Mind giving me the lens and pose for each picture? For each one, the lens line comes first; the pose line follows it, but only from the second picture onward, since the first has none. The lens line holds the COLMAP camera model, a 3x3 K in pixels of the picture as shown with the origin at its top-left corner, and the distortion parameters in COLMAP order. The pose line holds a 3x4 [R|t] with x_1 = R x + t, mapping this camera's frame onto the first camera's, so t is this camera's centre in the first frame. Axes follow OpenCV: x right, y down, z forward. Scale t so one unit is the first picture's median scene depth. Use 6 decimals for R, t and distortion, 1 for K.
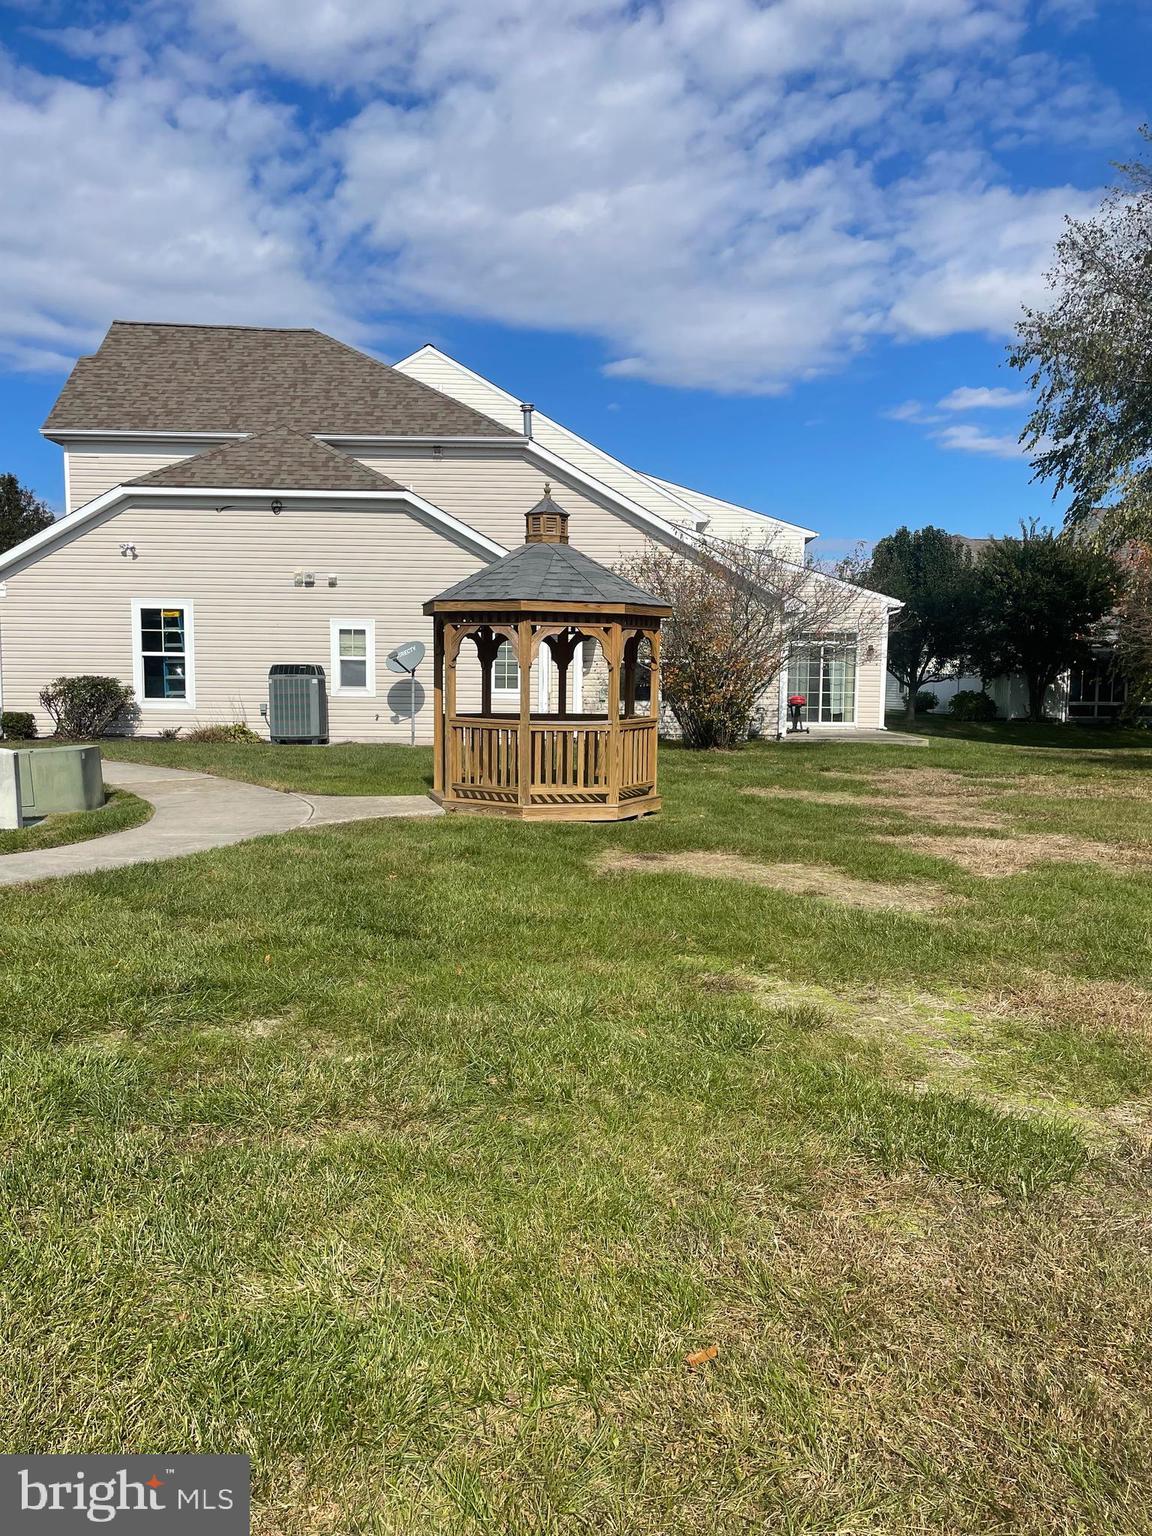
lens RADIAL K [[1160.3, 0, 575.8], [0, 1160.3, 771.7], [0, 0, 1]] dist [0.053159, -0.014641]
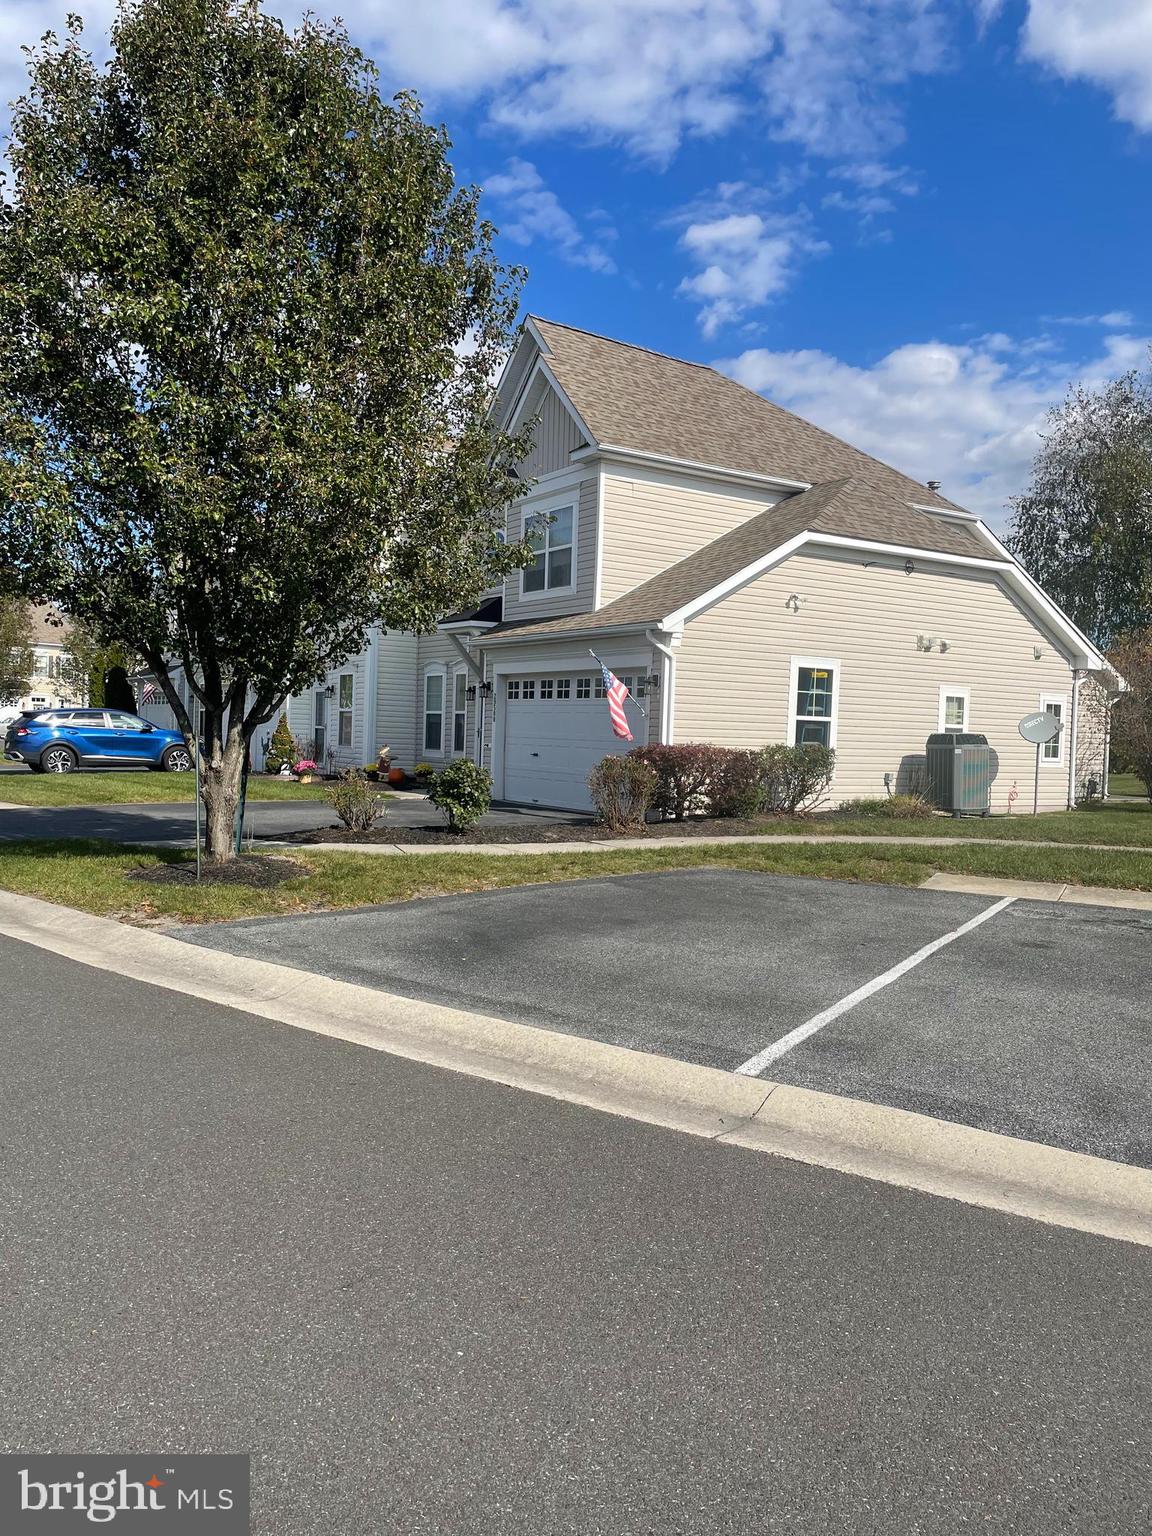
lens RADIAL K [[1160.3, 0, 576.1], [0, 1160.3, 765.0], [0, 0, 1]] dist [0.053159, -0.014641]
pose [[0.844300, 0.001218, 0.535870, -0.990230], [0.011590, 0.999722, -0.020533, -0.048588], [-0.535746, 0.023547, 0.844051, 0.343166]]
